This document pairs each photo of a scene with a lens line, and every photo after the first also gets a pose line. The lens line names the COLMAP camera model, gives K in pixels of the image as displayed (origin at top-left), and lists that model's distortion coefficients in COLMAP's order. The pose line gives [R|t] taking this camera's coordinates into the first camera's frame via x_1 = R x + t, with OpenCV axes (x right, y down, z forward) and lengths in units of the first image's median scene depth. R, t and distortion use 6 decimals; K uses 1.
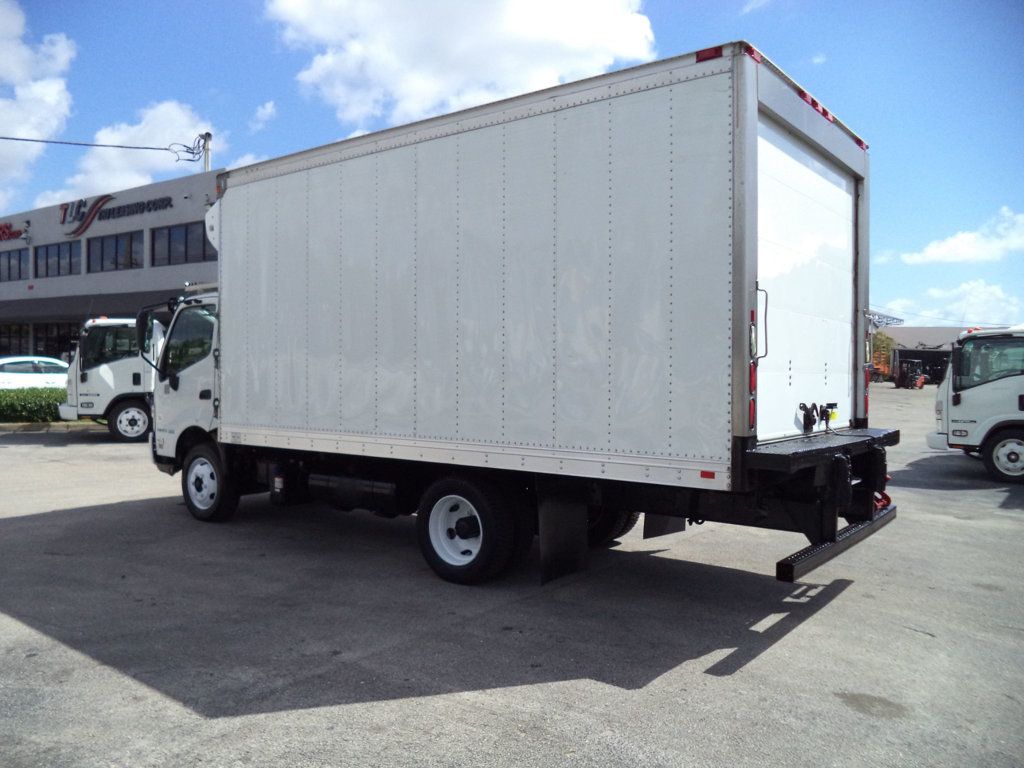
lens RADIAL K [[828.5, 0, 497.3], [0, 828.5, 382.7], [0, 0, 1]] dist [-0.018967, -0.014785]
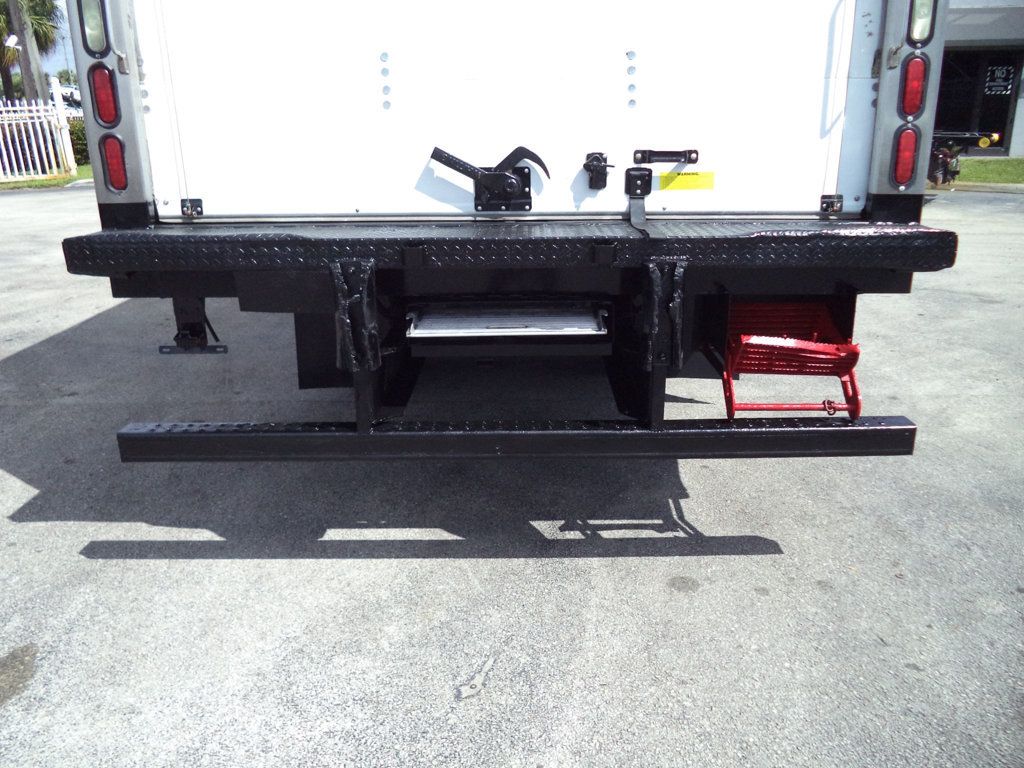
lens RADIAL K [[828.5, 0, 514.8], [0, 828.5, 373.7], [0, 0, 1]] dist [-0.018967, -0.014785]
pose [[0.606999, 0.222328, -0.762969, 0.621238], [0.004541, 0.959083, 0.283088, 0.011899], [0.794689, -0.175299, 0.581153, 0.581082]]
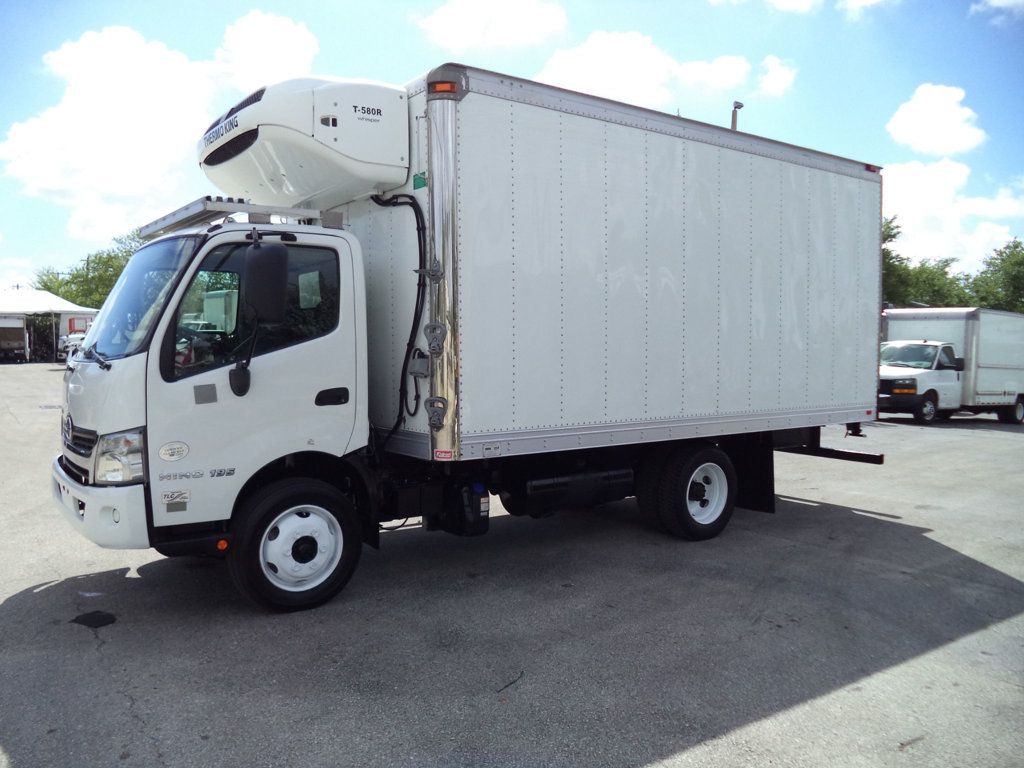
lens RADIAL K [[828.5, 0, 507.8], [0, 828.5, 384.4], [0, 0, 1]] dist [-0.018967, -0.014785]
pose [[0.266273, -0.048054, 0.962699, -1.100822], [0.010983, 0.998843, 0.046821, -0.026905], [-0.963835, -0.001894, 0.266493, 0.863130]]
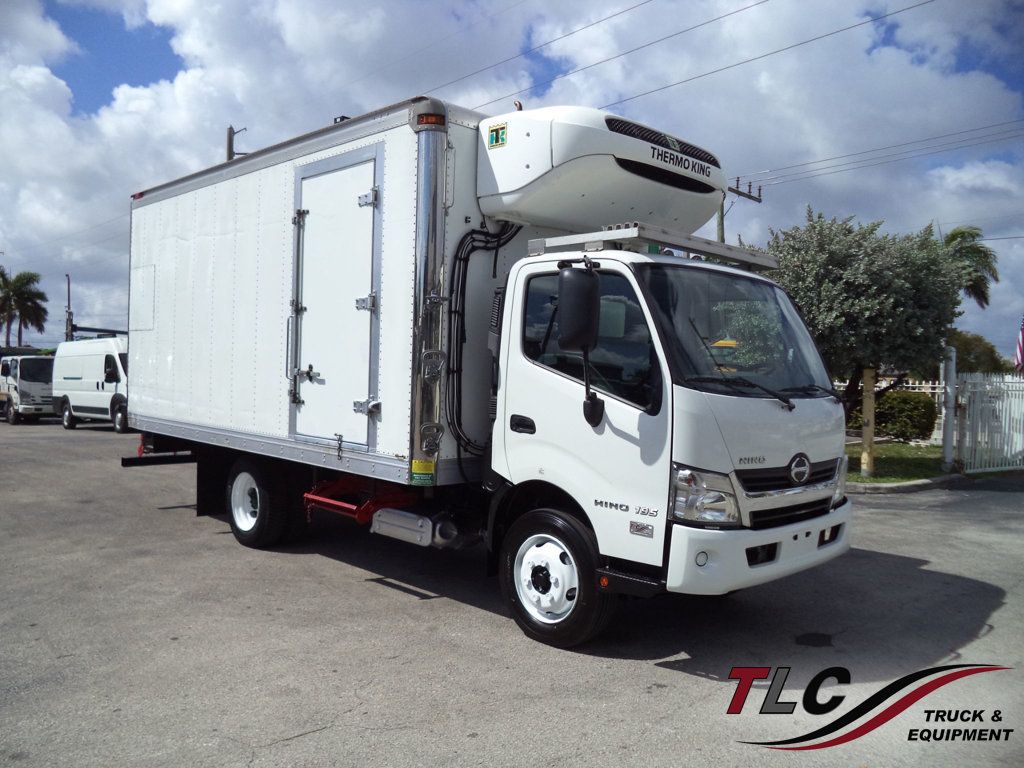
lens RADIAL K [[828.5, 0, 520.8], [0, 828.5, 382.5], [0, 0, 1]] dist [-0.018967, -0.014785]
pose [[-0.992608, -0.041516, 0.114040, -0.331312], [-0.038886, 0.998926, 0.025190, -0.039873], [-0.114963, 0.020569, -0.993157, 2.169300]]
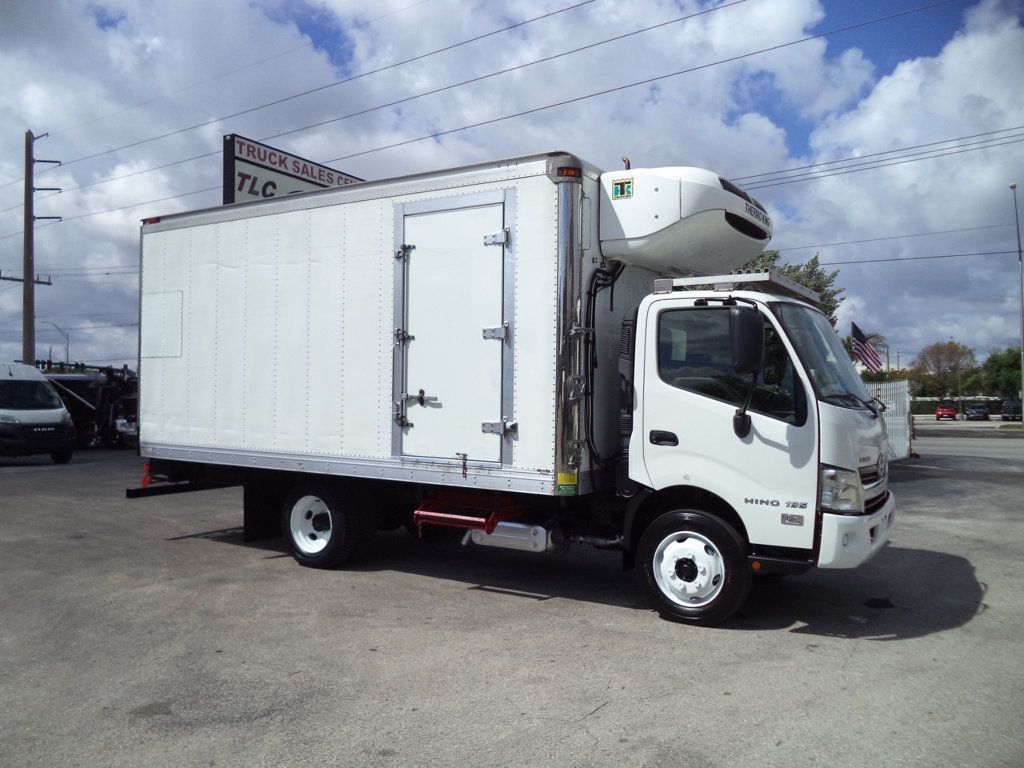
lens RADIAL K [[828.5, 0, 521.3], [0, 828.5, 383.9], [0, 0, 1]] dist [-0.018967, -0.014785]
pose [[-0.993021, -0.020743, -0.116098, -0.004388], [-0.021078, 0.999776, 0.001659, -0.038563], [0.116038, 0.004095, -0.993236, 2.273489]]
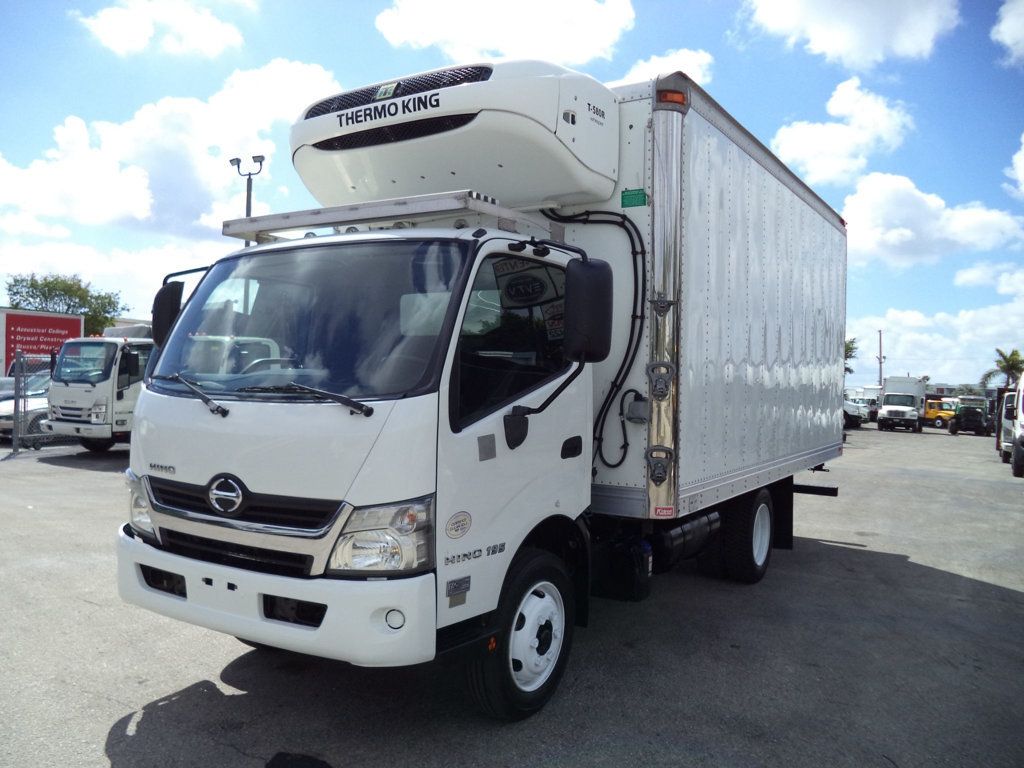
lens RADIAL K [[828.5, 0, 507.6], [0, 828.5, 384.5], [0, 0, 1]] dist [-0.018967, -0.014785]
pose [[-0.105022, -0.011894, 0.994399, -1.033964], [-0.010239, 0.999888, 0.010879, -0.035435], [-0.994417, -0.009039, -0.105132, 1.321042]]
